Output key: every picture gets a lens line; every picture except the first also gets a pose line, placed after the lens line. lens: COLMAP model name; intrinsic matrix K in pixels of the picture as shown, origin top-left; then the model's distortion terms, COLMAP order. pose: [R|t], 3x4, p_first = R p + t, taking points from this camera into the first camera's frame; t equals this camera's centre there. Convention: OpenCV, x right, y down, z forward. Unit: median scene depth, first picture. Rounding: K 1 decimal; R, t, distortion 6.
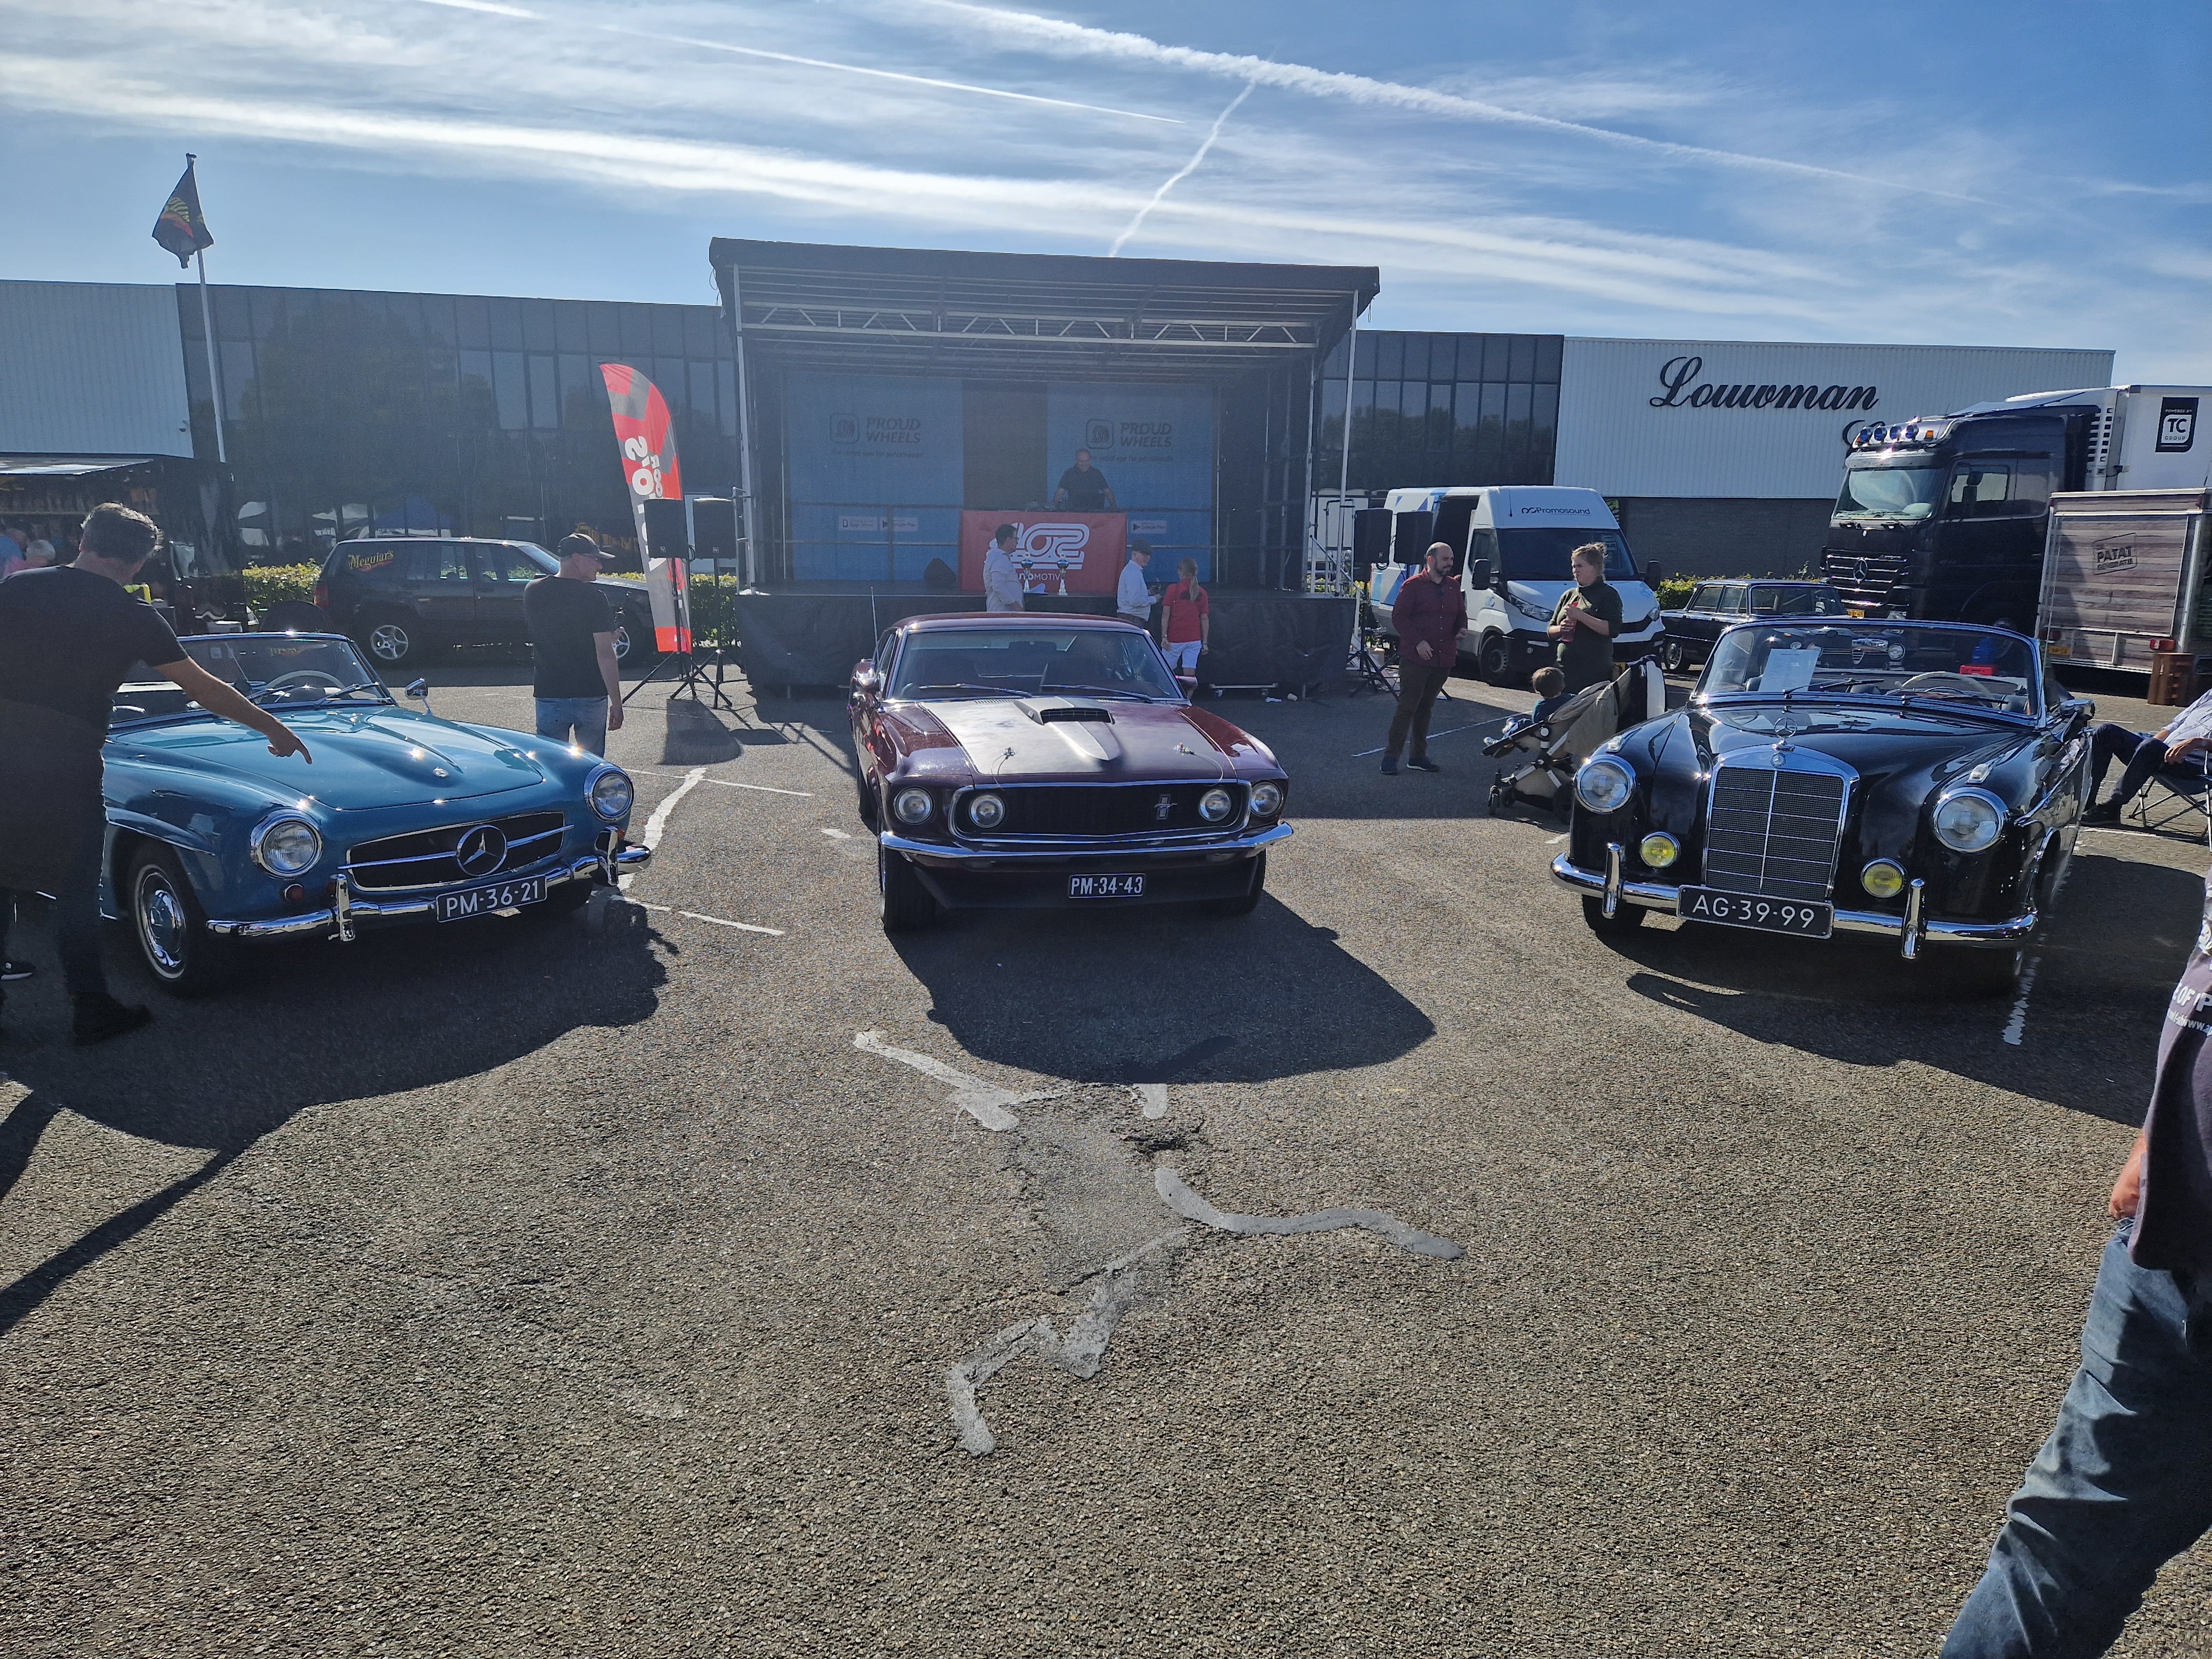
lens RADIAL K [[1455.2, 0, 1115.1], [0, 1455.2, 826.7], [0, 0, 1]] dist [0.076597, -0.064207]
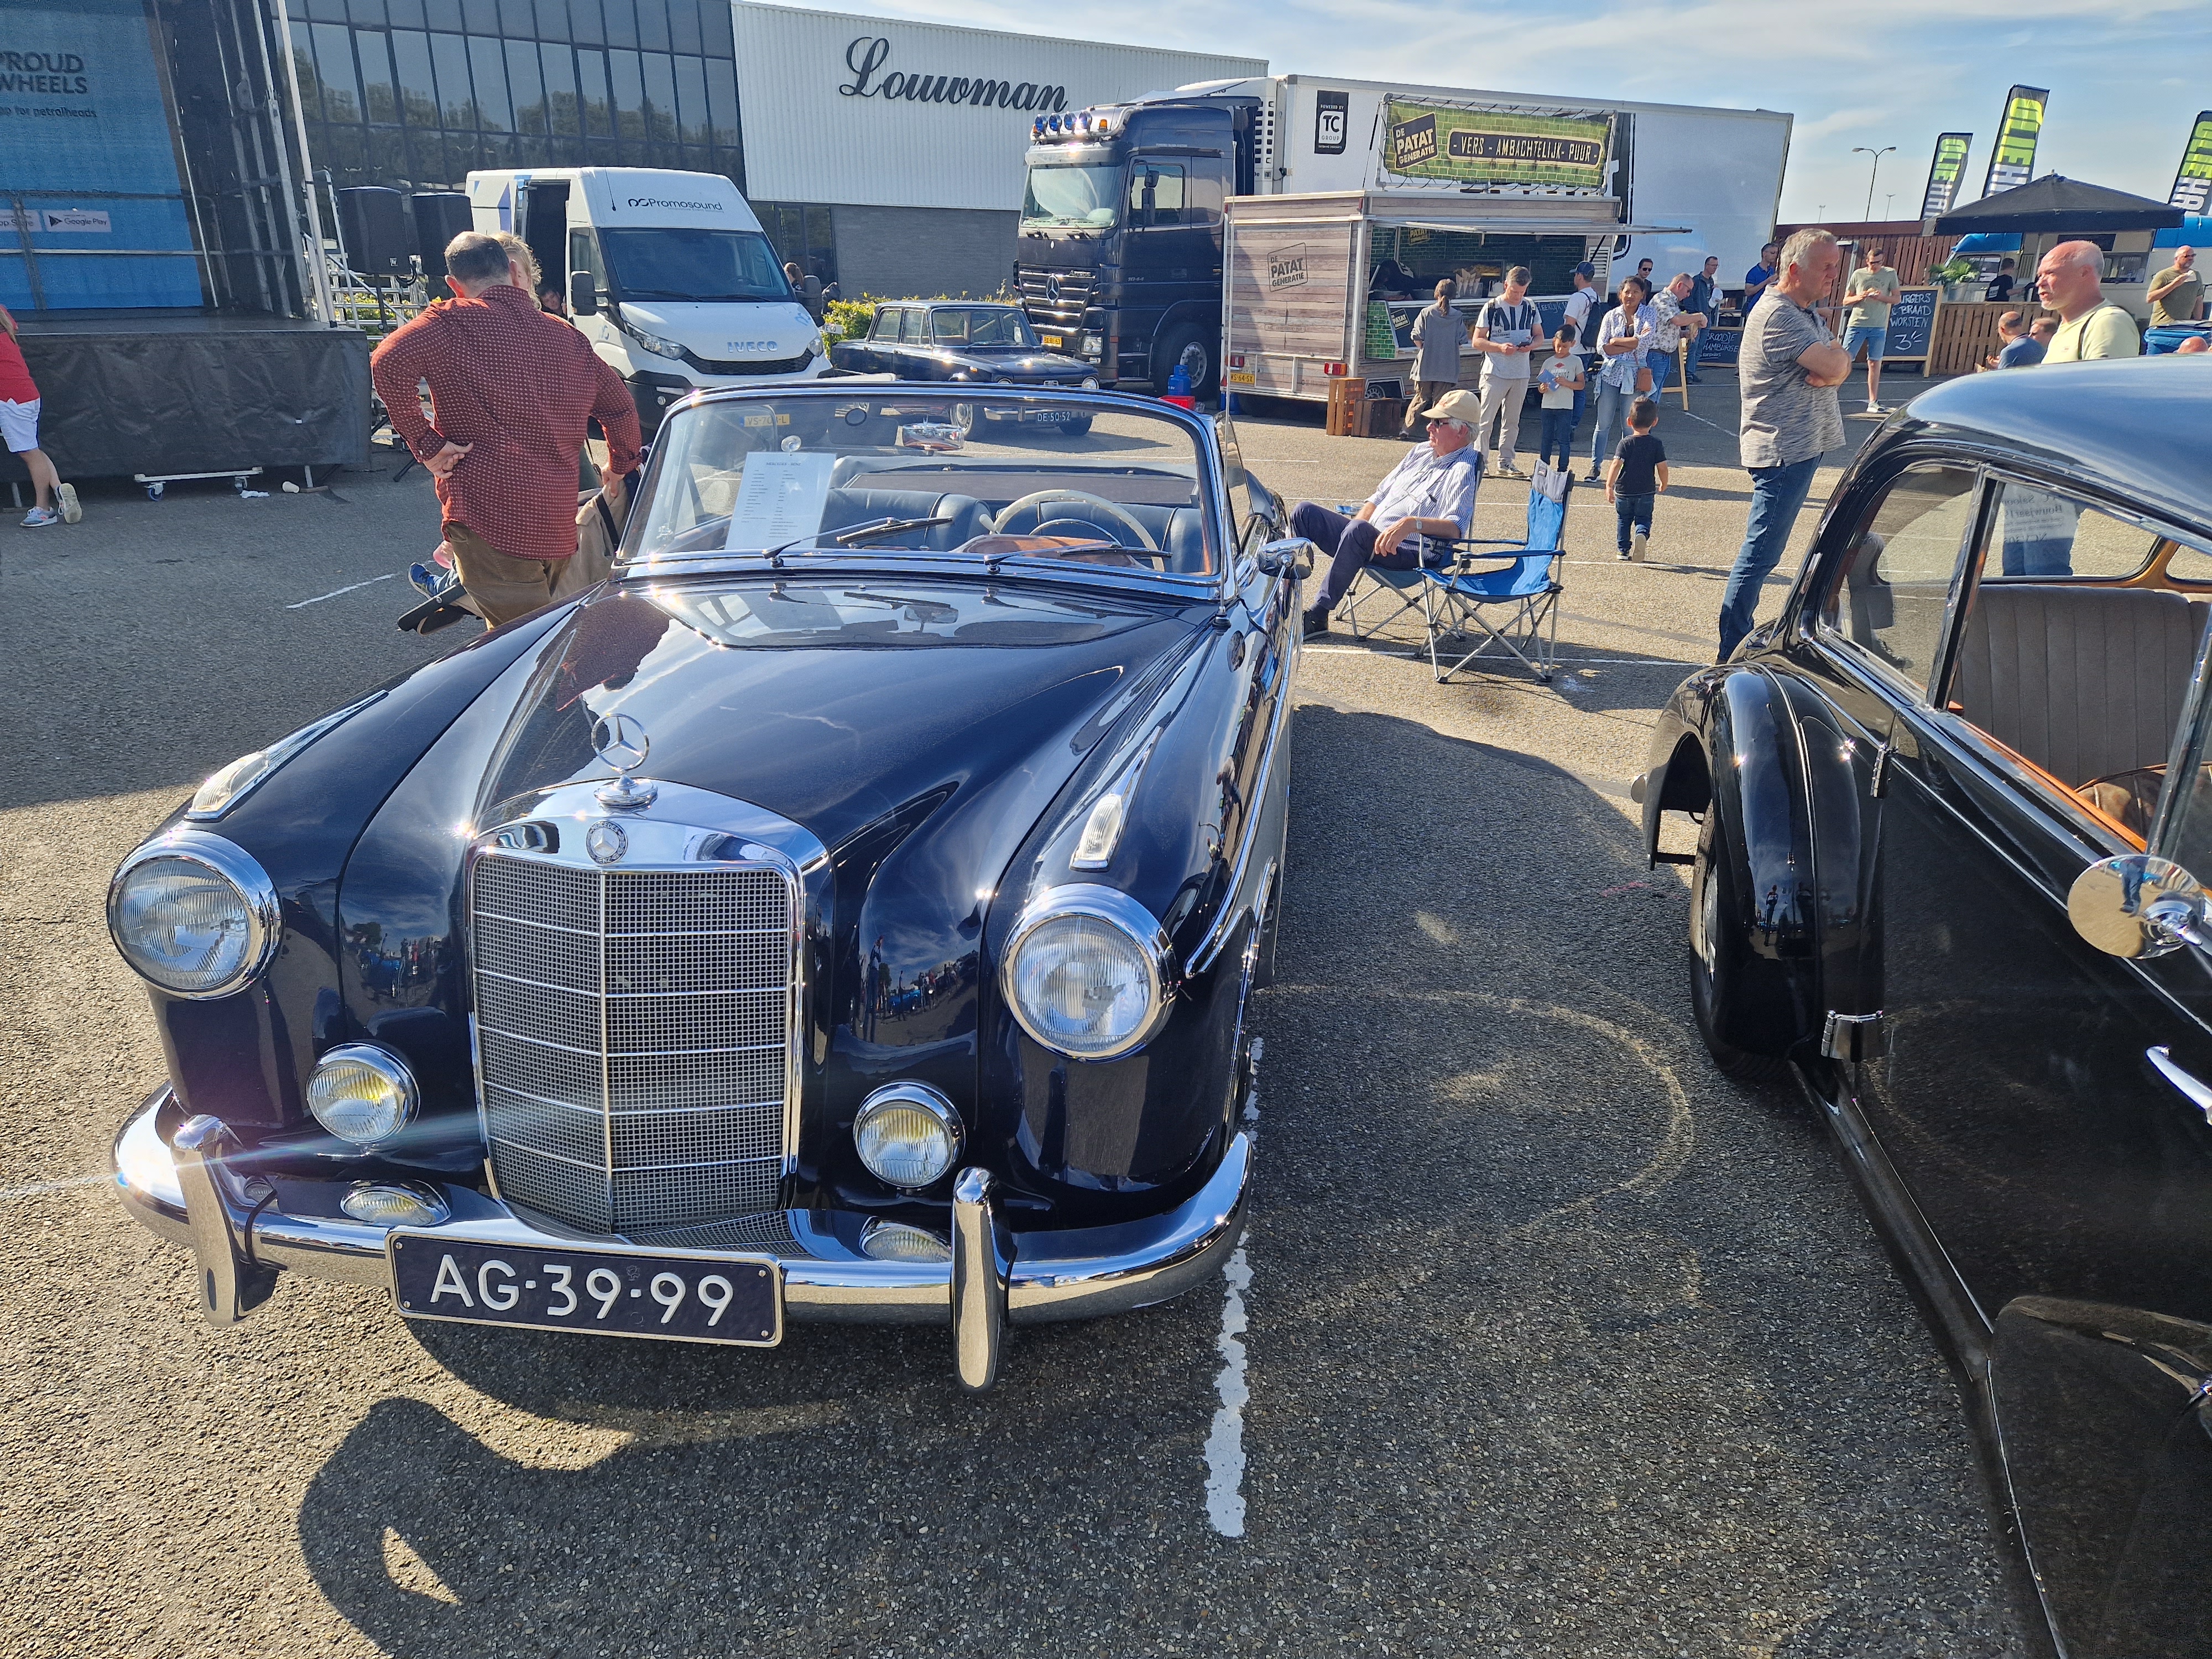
lens RADIAL K [[1455.2, 0, 1115.1], [0, 1455.2, 826.7], [0, 0, 1]] dist [0.076597, -0.064207]
pose [[0.886763, -0.169842, 0.429890, 0.151586], [0.092334, 0.976389, 0.195291, -0.039150], [-0.452909, -0.133484, 0.881508, 0.237699]]
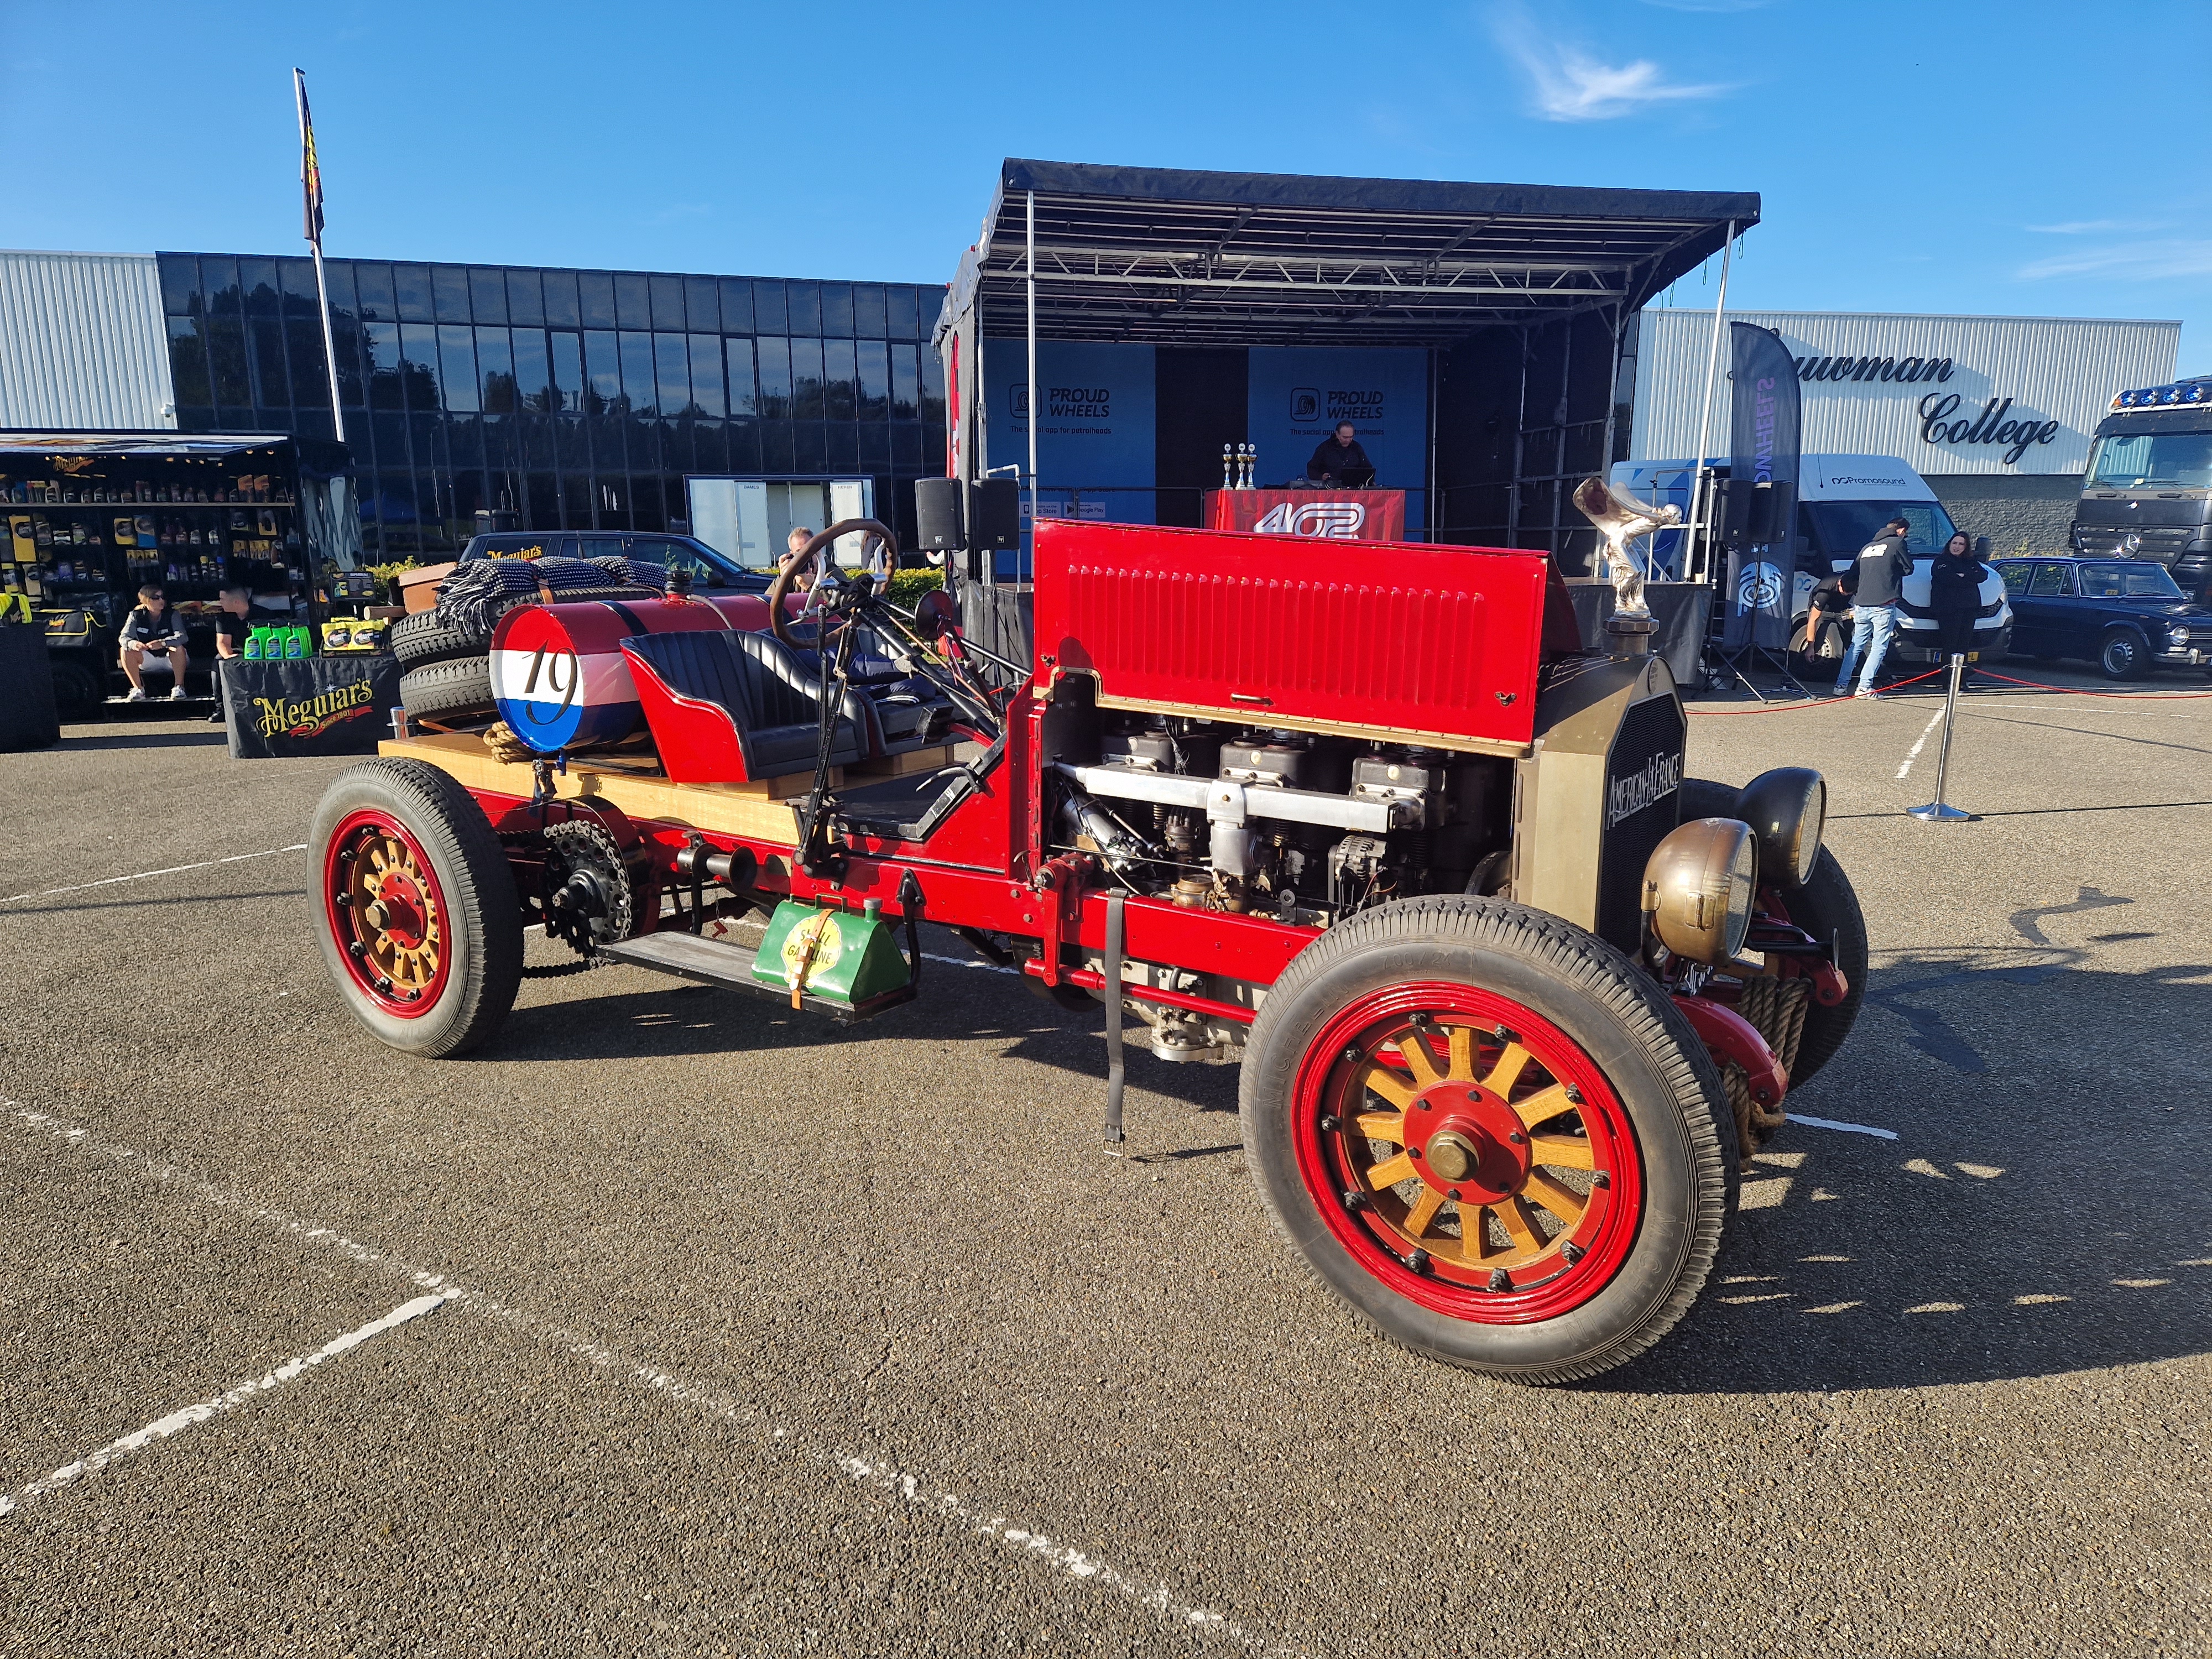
lens RADIAL K [[1455.2, 0, 1115.1], [0, 1455.2, 826.7], [0, 0, 1]] dist [0.076597, -0.064207]
pose [[0.998706, -0.021708, 0.046000, -0.251529], [0.021393, 0.999744, 0.007336, -0.030649], [-0.046148, -0.006342, 0.998914, 0.167571]]
